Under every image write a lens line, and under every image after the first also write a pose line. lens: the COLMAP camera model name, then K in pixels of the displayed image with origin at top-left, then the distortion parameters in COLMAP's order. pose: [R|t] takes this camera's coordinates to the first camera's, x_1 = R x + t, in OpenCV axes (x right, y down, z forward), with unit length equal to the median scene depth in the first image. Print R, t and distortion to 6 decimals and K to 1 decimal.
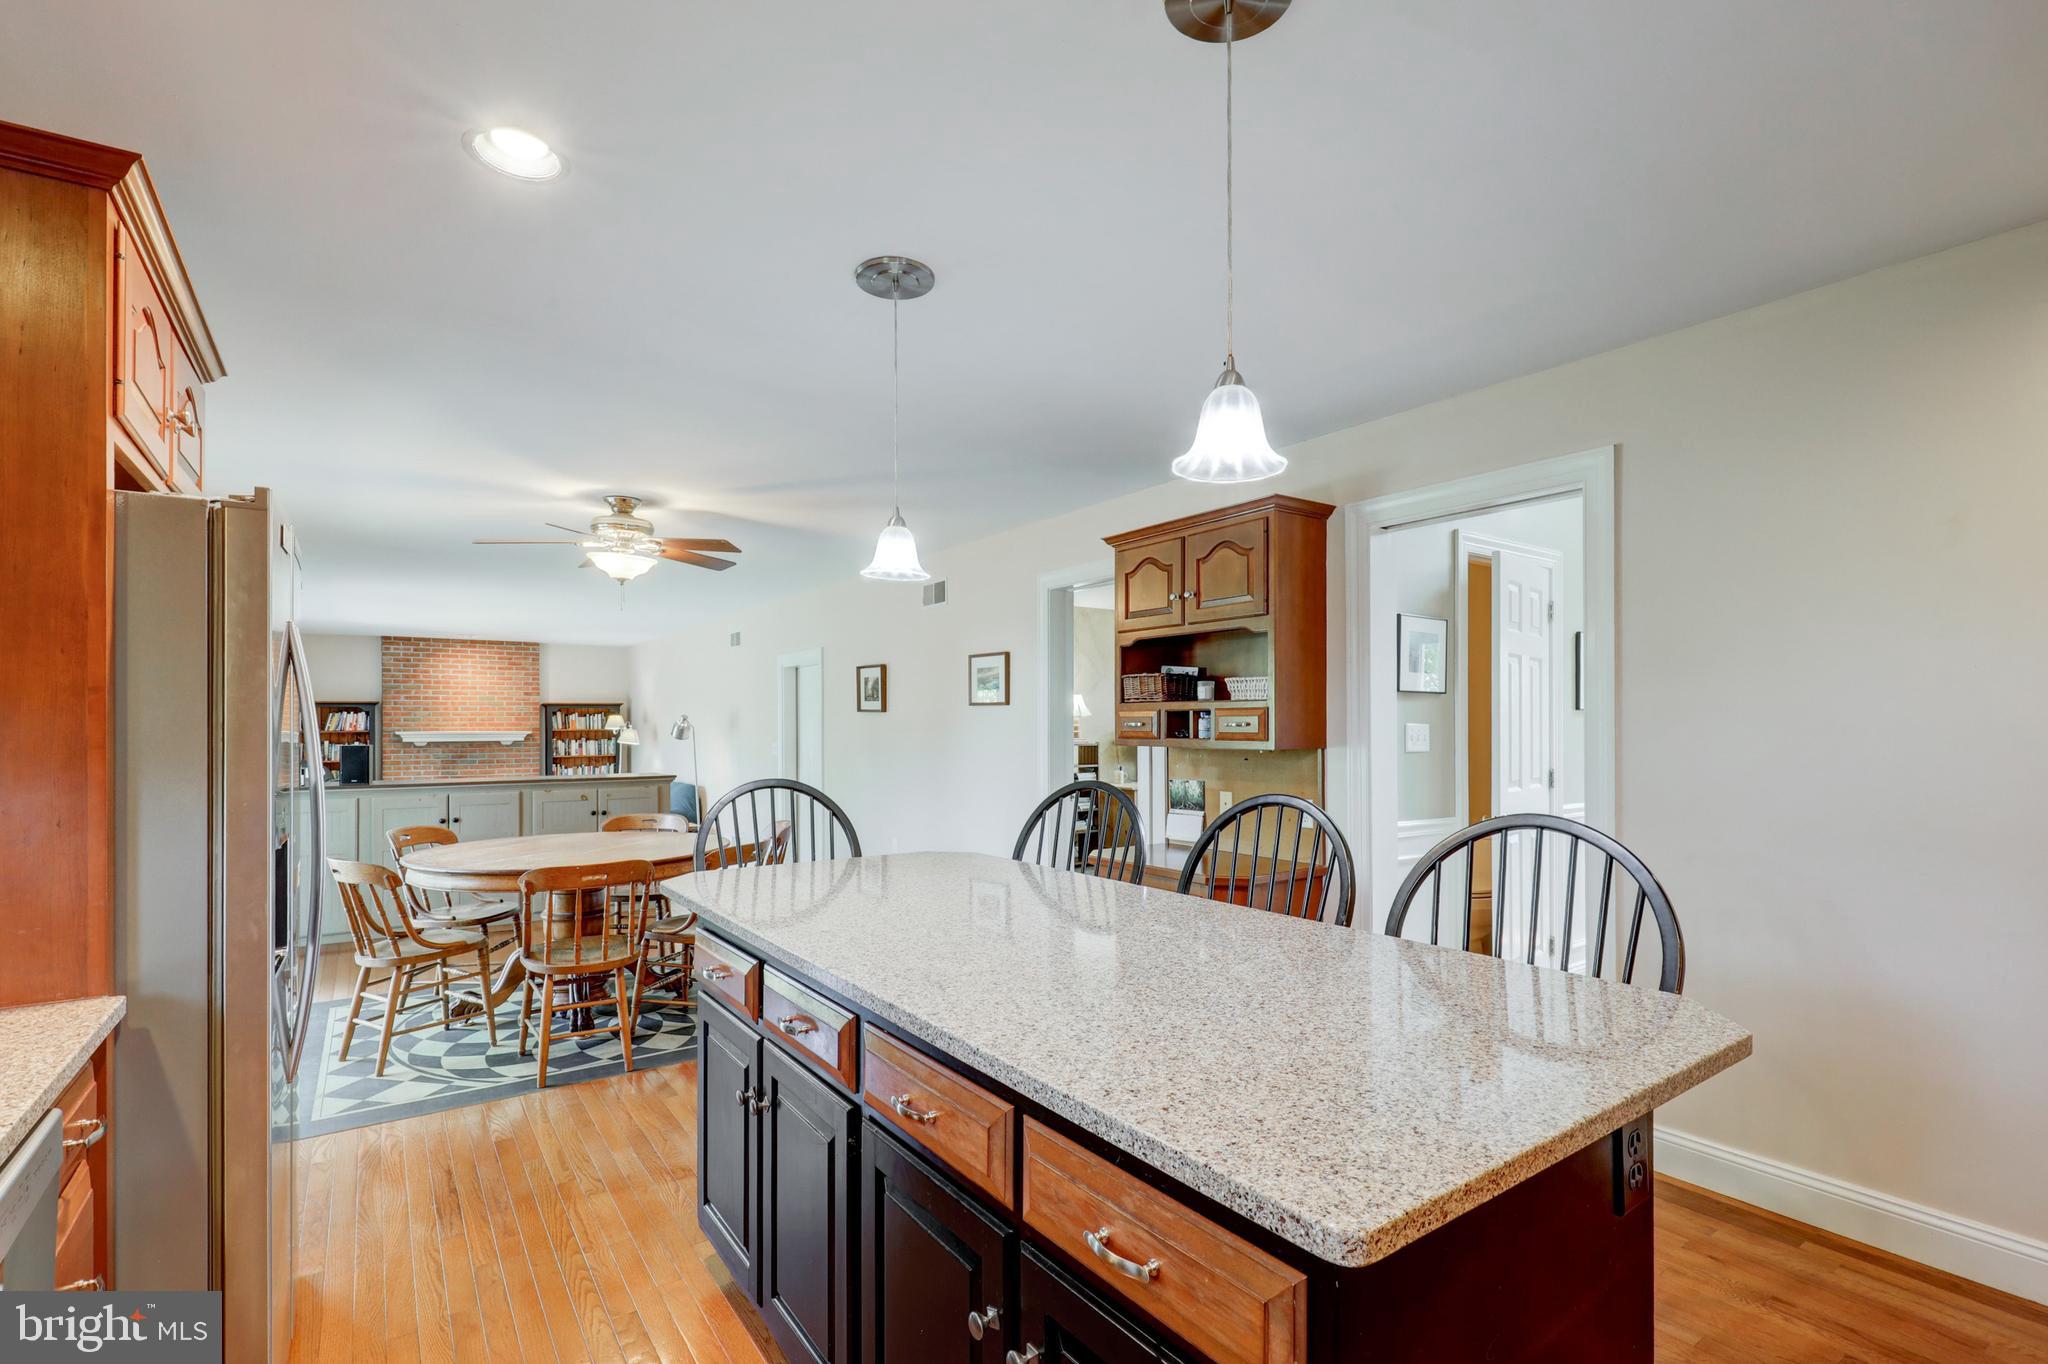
lens RADIAL K [[947.6, 0, 1025.3], [0, 947.6, 718.5], [0, 0, 1]] dist [0.003532, -0.001009]
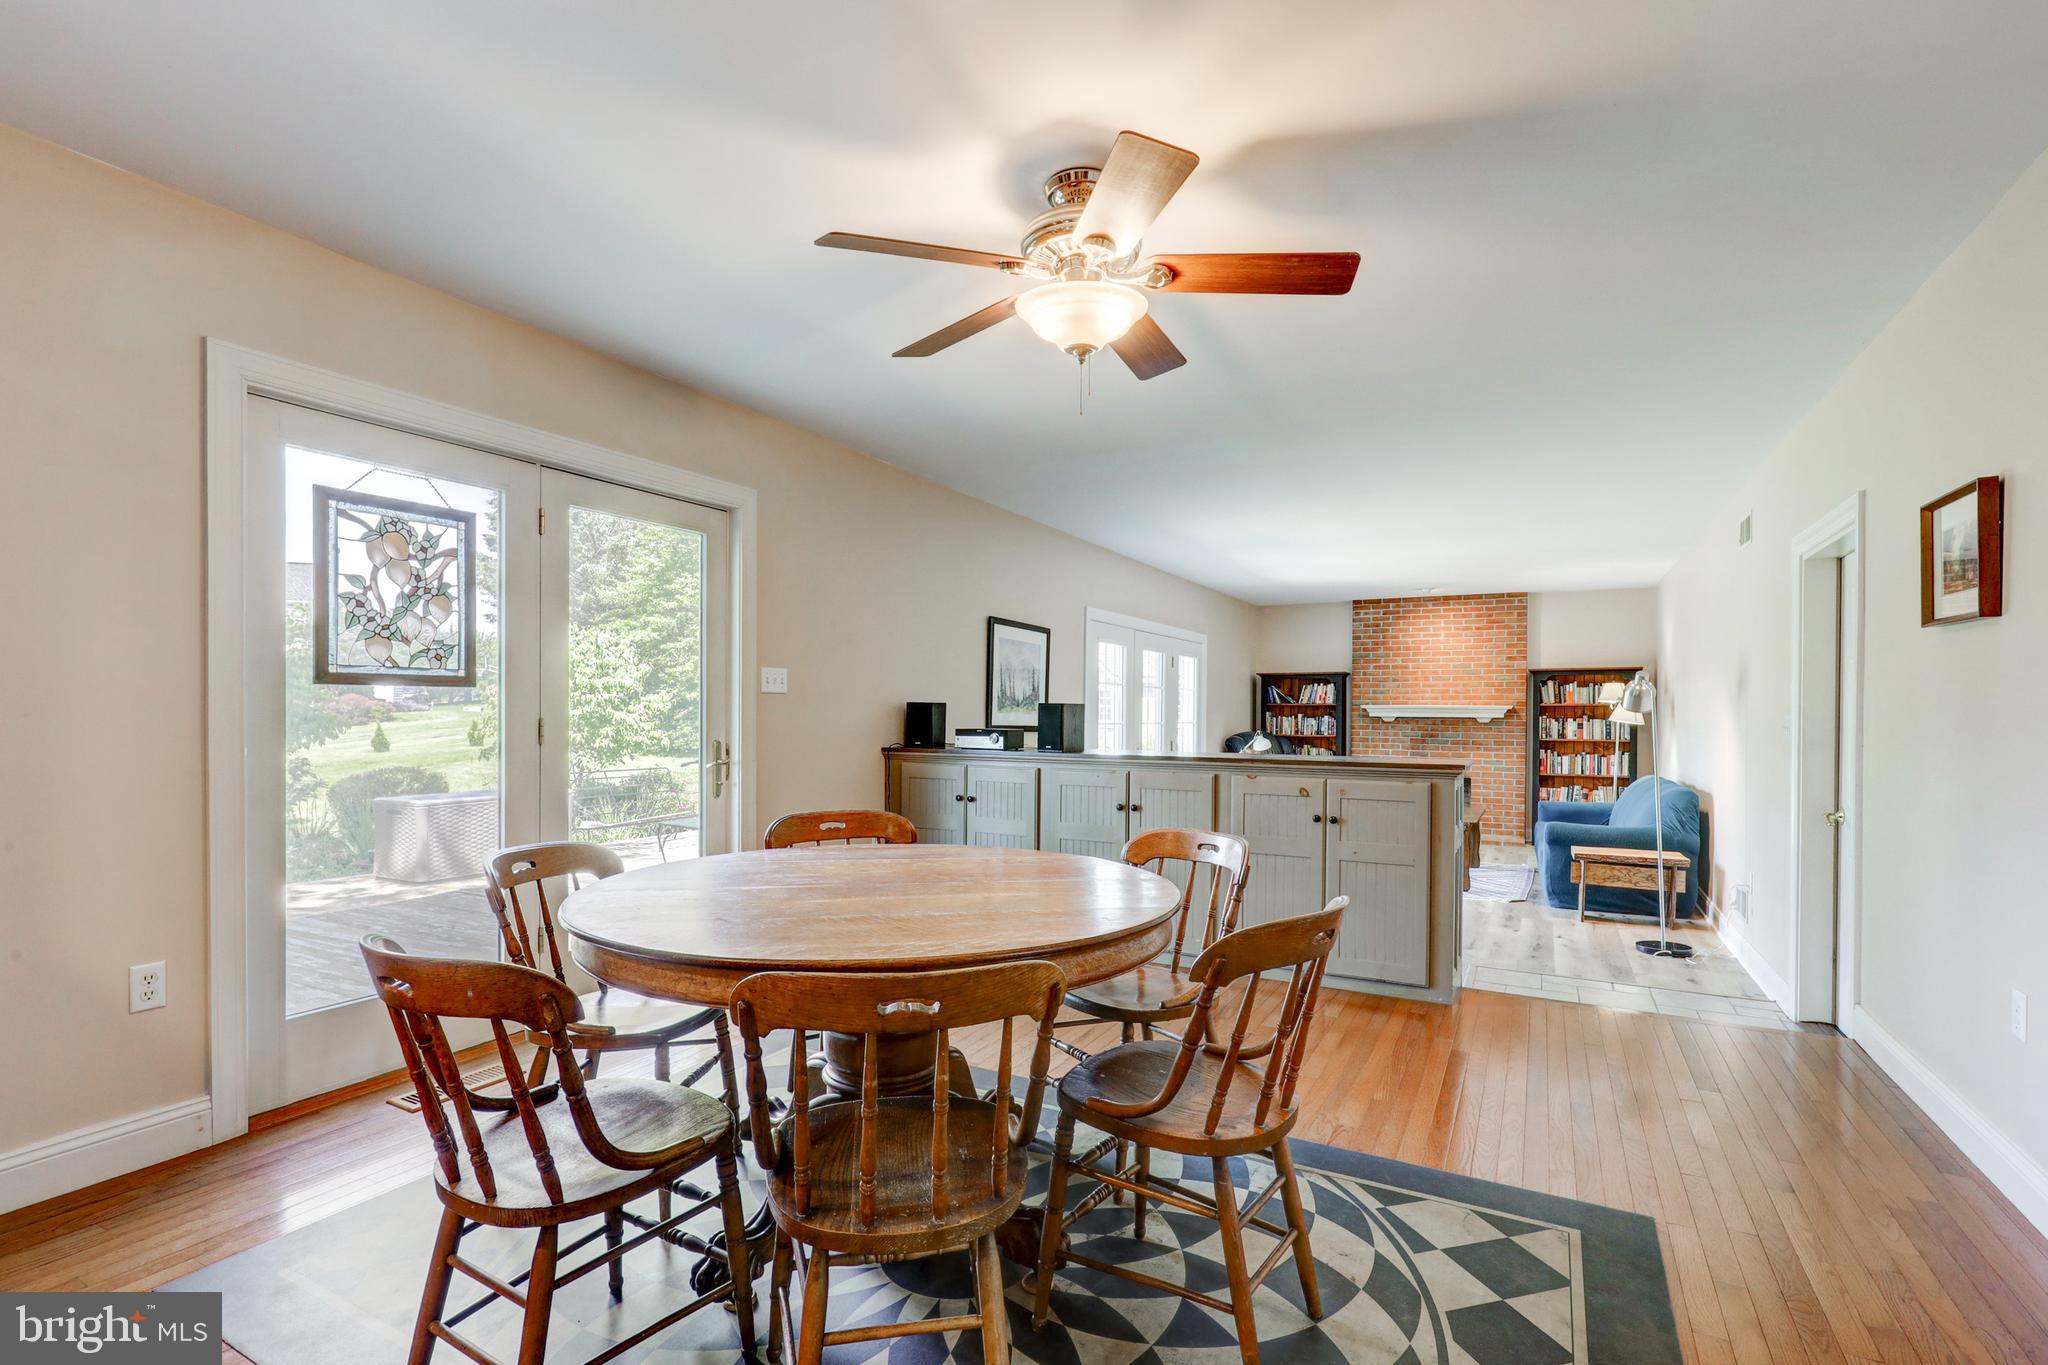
lens RADIAL K [[947.6, 0, 1037.9], [0, 947.6, 716.9], [0, 0, 1]] dist [0.003532, -0.001009]
pose [[0.449103, 0.011675, -0.893404, 0.002093], [-0.003387, 0.999930, 0.011365, 0.015446], [0.893474, -0.002078, 0.449111, 0.307089]]
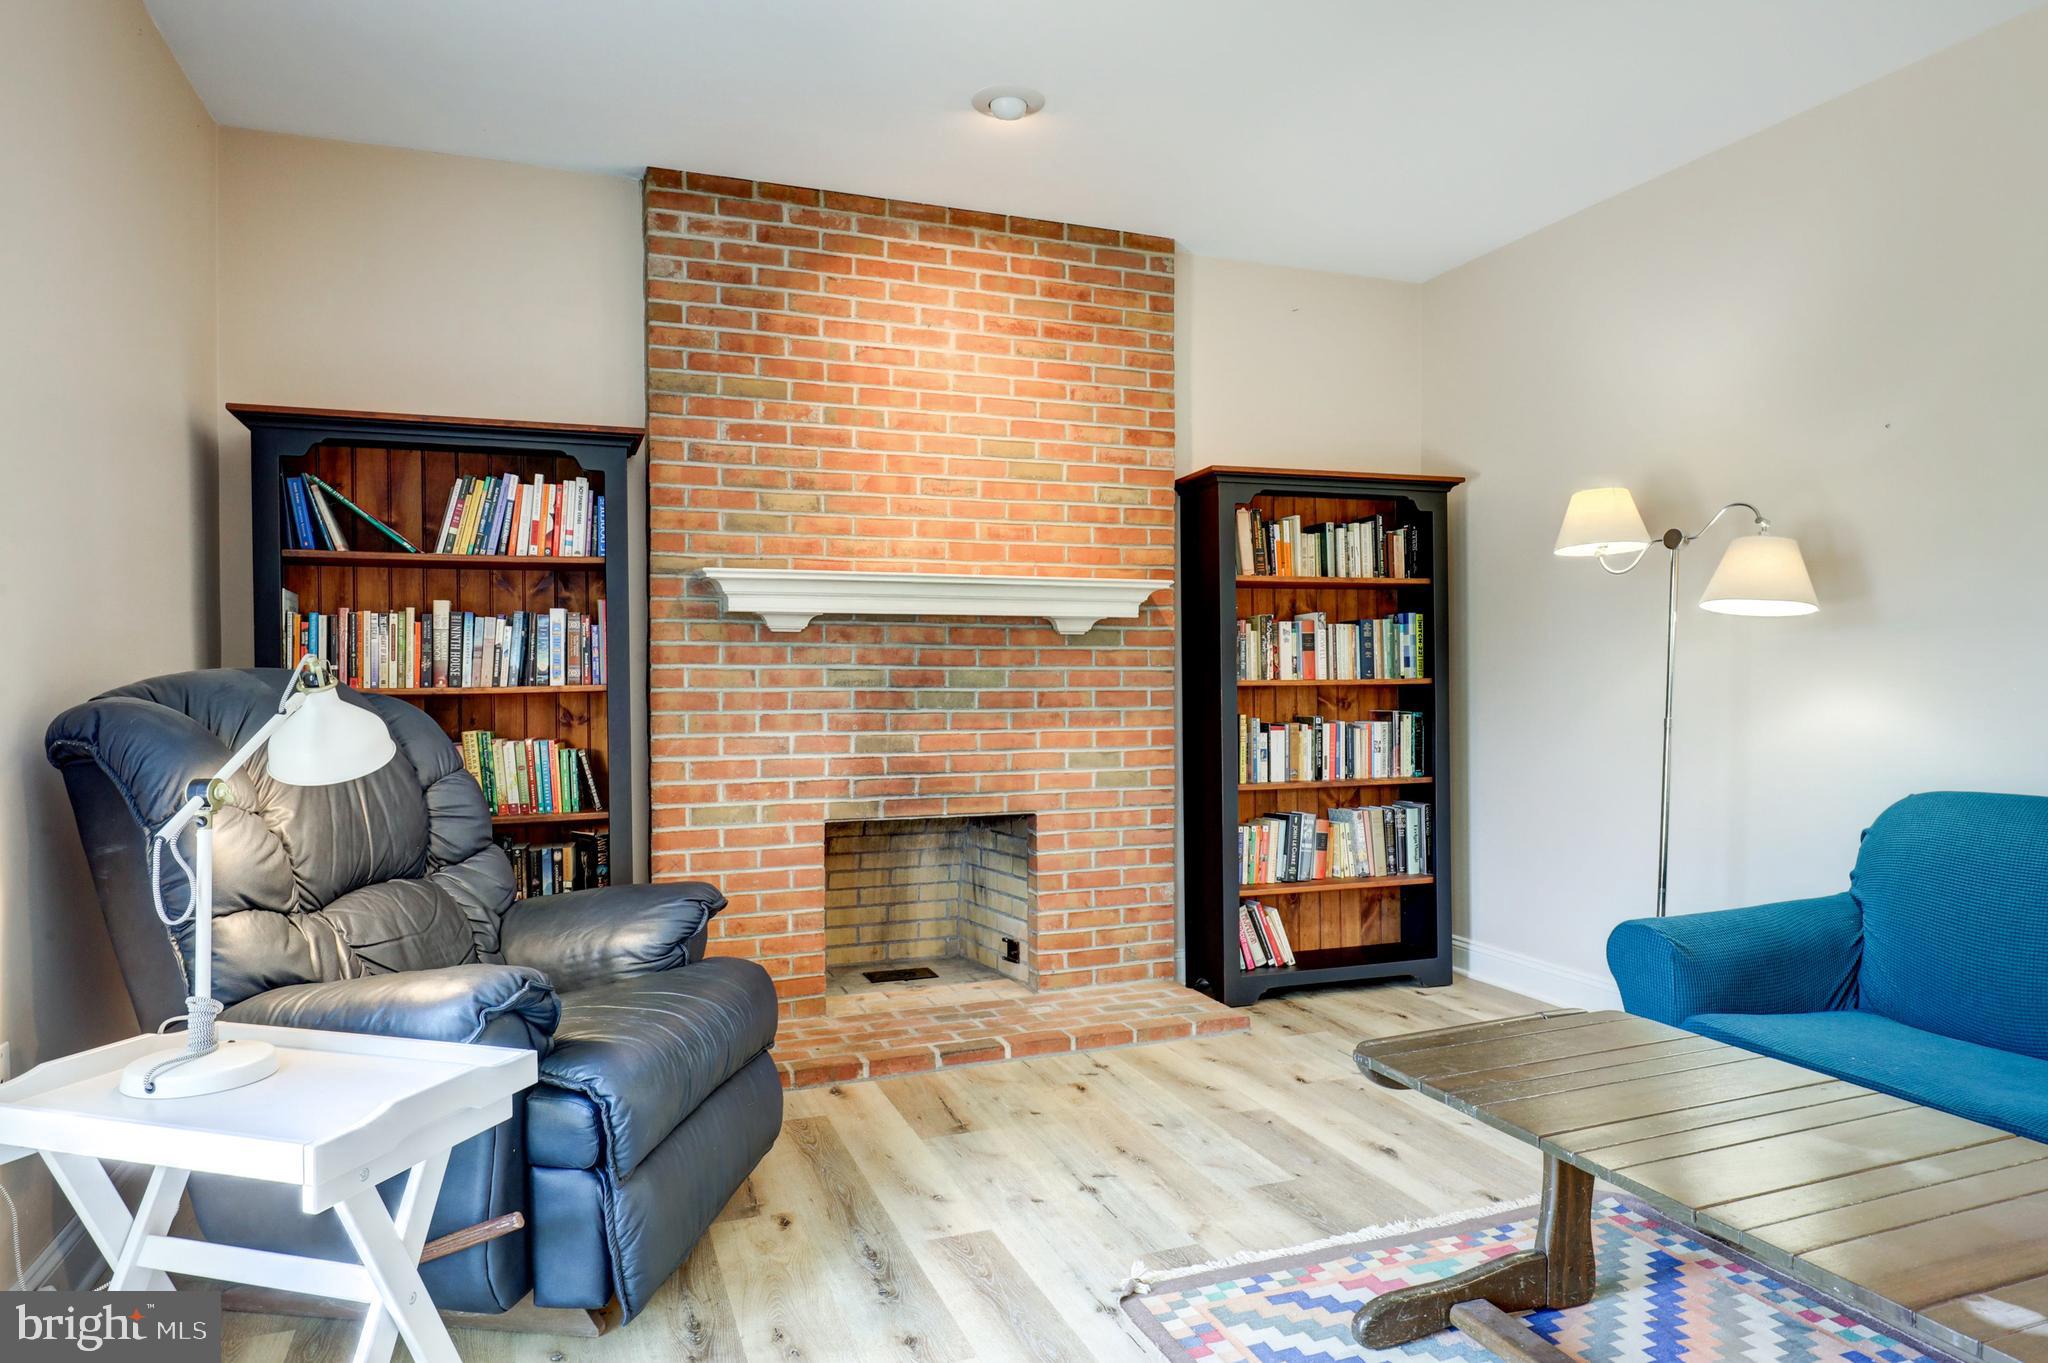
lens RADIAL K [[1250.3, 0, 1019.4], [0, 1250.3, 671.3], [0, 0, 1]] dist [0.002849, 0.000393]
pose [[0.968581, 0.010254, -0.248486, -0.489154], [-0.005057, 0.999755, 0.021546, 0.031384], [0.248646, -0.019612, 0.968396, 0.689586]]
